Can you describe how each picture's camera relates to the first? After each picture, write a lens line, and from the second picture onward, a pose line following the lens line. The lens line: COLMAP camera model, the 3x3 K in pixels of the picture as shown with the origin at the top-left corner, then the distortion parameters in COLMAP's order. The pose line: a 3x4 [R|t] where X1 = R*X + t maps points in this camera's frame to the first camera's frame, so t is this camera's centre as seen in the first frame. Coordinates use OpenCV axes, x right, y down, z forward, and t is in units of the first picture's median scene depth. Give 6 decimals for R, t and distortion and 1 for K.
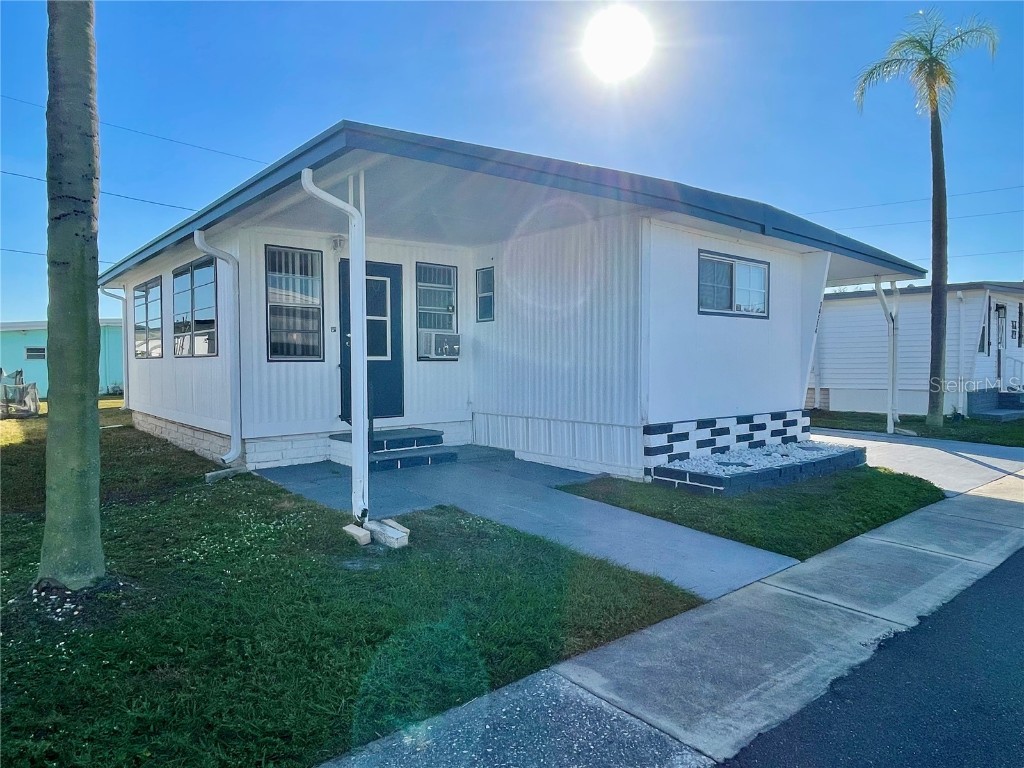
lens RADIAL K [[641.5, 0, 510.0], [0, 641.5, 381.4], [0, 0, 1]] dist [-0.000986, -0.002710]
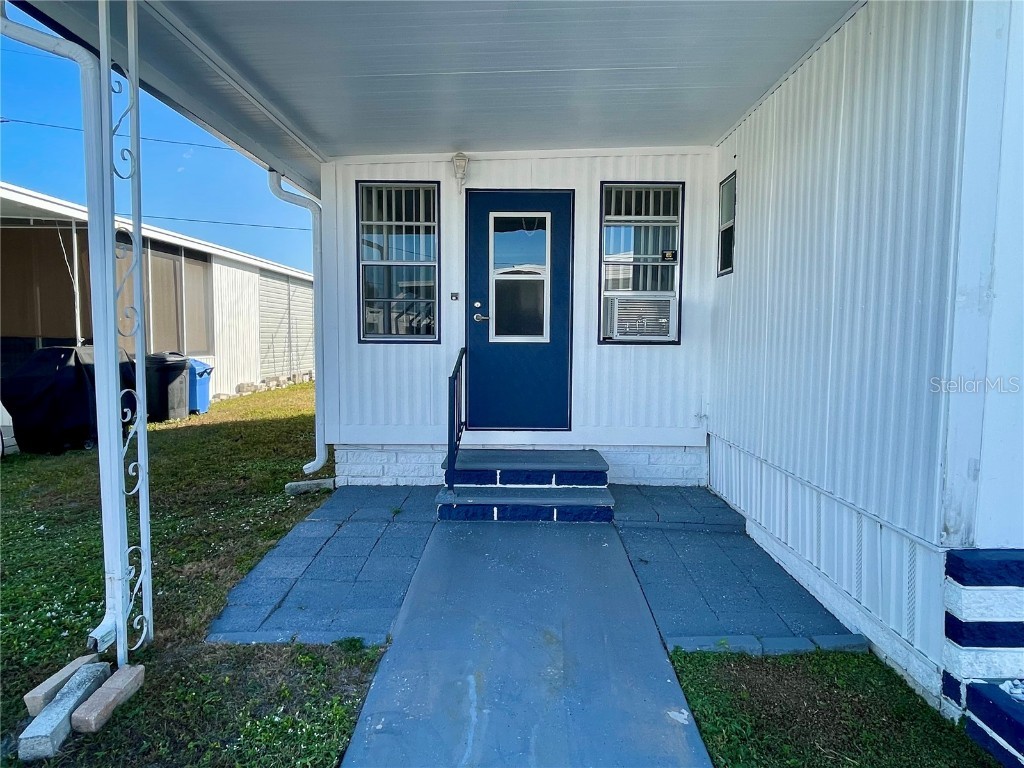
lens RADIAL K [[641.5, 0, 512.0], [0, 641.5, 382.4], [0, 0, 1]] dist [-0.000986, -0.002710]
pose [[0.746577, 0.055196, -0.663006, 0.213313], [-0.030174, 0.998336, 0.049135, -0.023349], [0.664615, -0.016678, 0.747000, 0.499863]]
